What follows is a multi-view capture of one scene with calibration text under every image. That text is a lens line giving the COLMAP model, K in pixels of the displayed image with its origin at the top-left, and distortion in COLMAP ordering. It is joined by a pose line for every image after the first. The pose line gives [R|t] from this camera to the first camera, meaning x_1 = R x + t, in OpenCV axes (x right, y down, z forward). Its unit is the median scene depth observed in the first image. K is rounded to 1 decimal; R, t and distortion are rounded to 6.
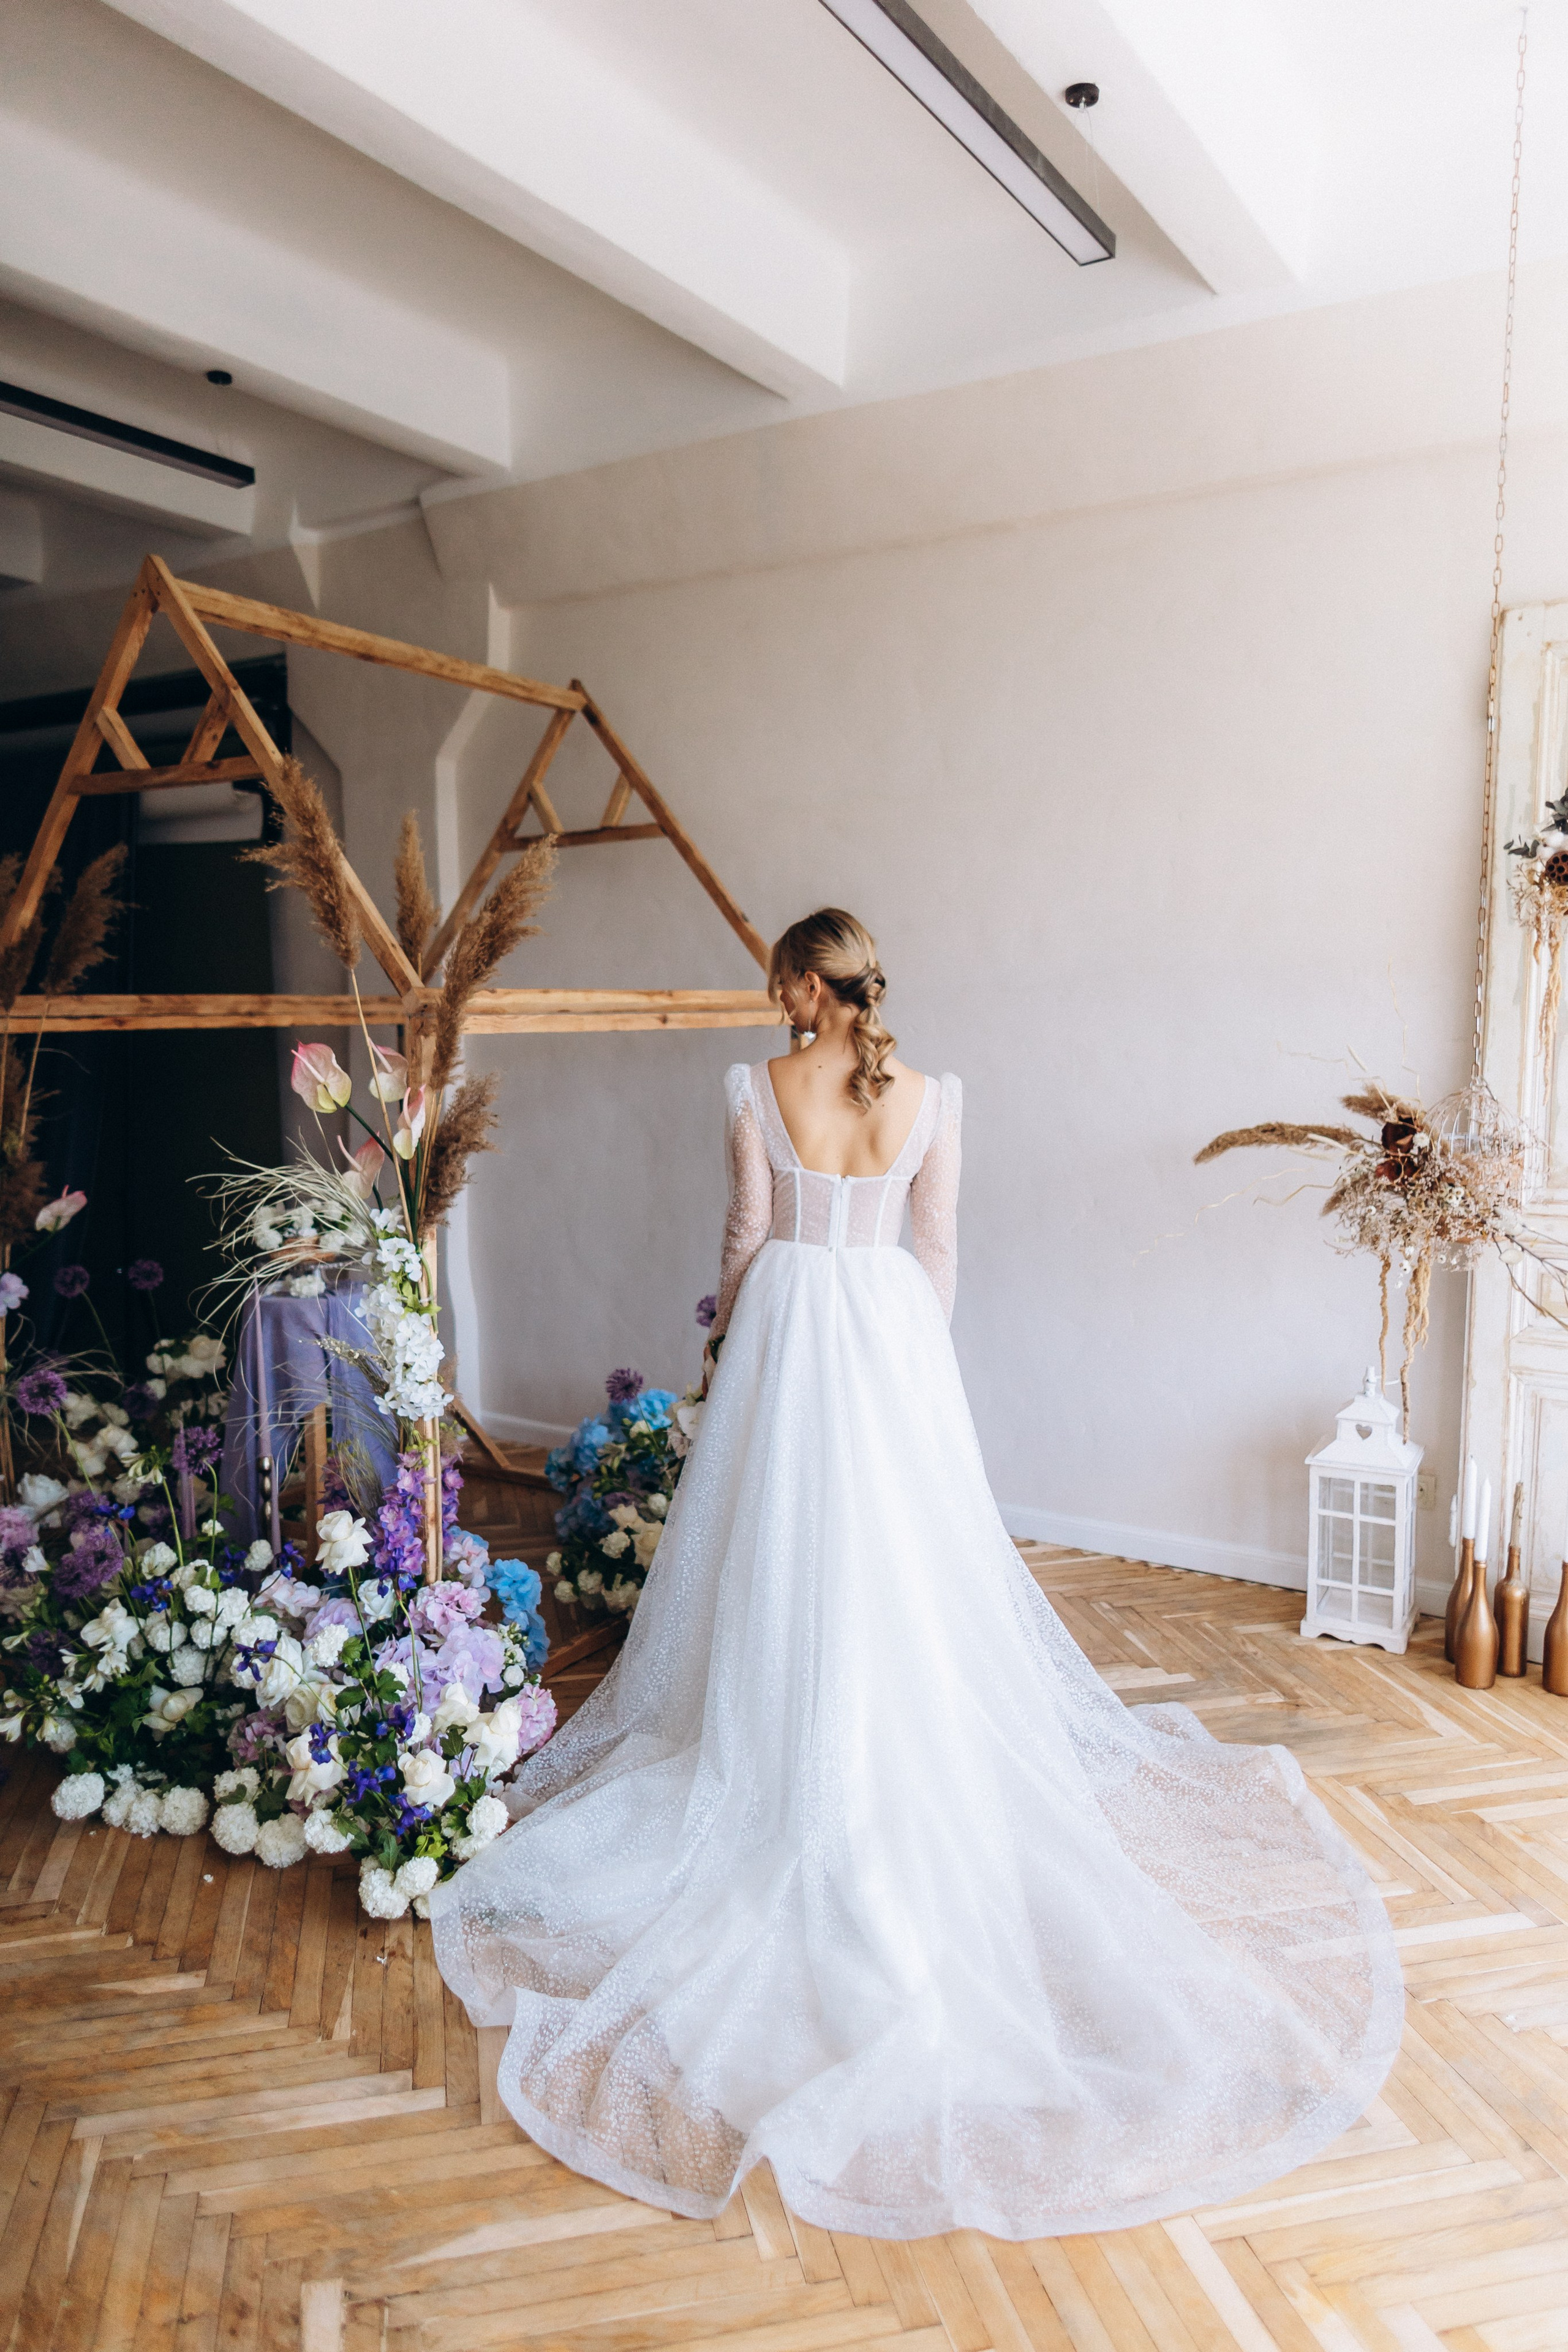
lens RADIAL K [[1768.4, 0, 784.3], [0, 1768.4, 1164.3], [0, 0, 1]] dist [0.021077, -0.015260]
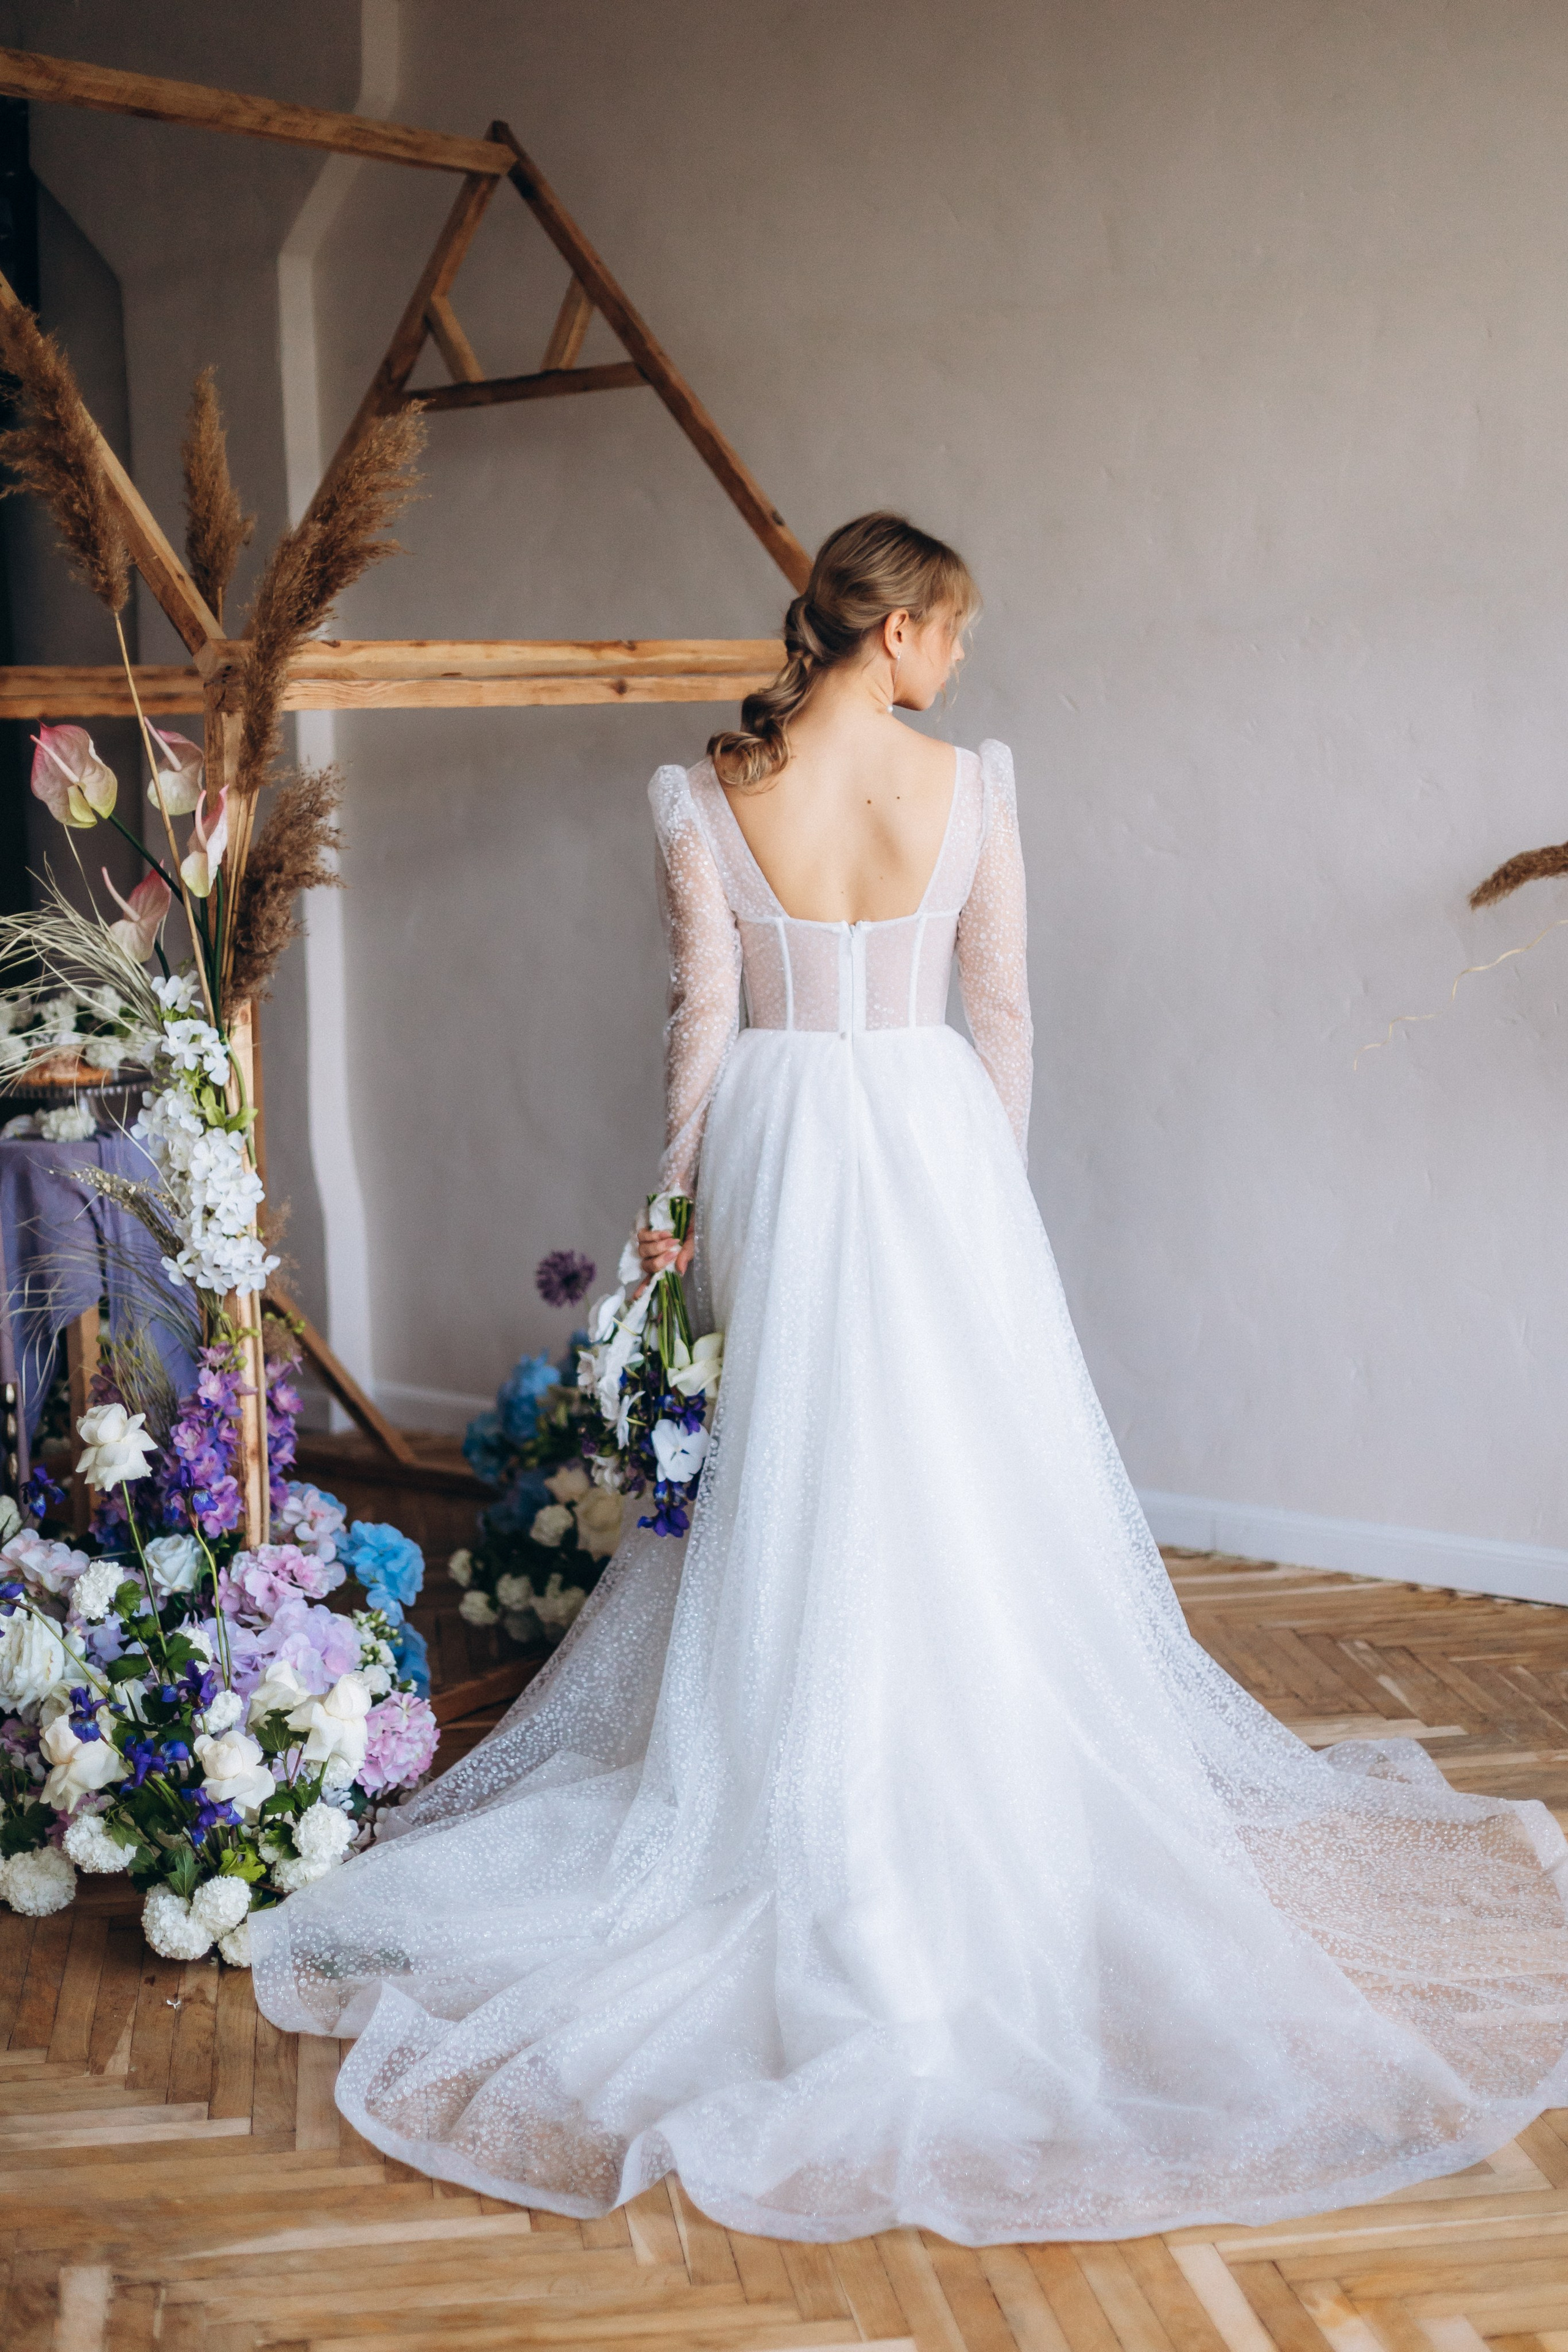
lens RADIAL K [[3756.0, 0, 715.9], [0, 3756.0, 1199.8], [0, 0, 1]] dist [-0.014728, 0.000000]
pose [[0.994727, -0.005334, -0.102423, 0.120830], [0.009634, 0.999091, 0.041529, 0.052664], [0.102108, -0.042297, 0.993874, -0.382424]]
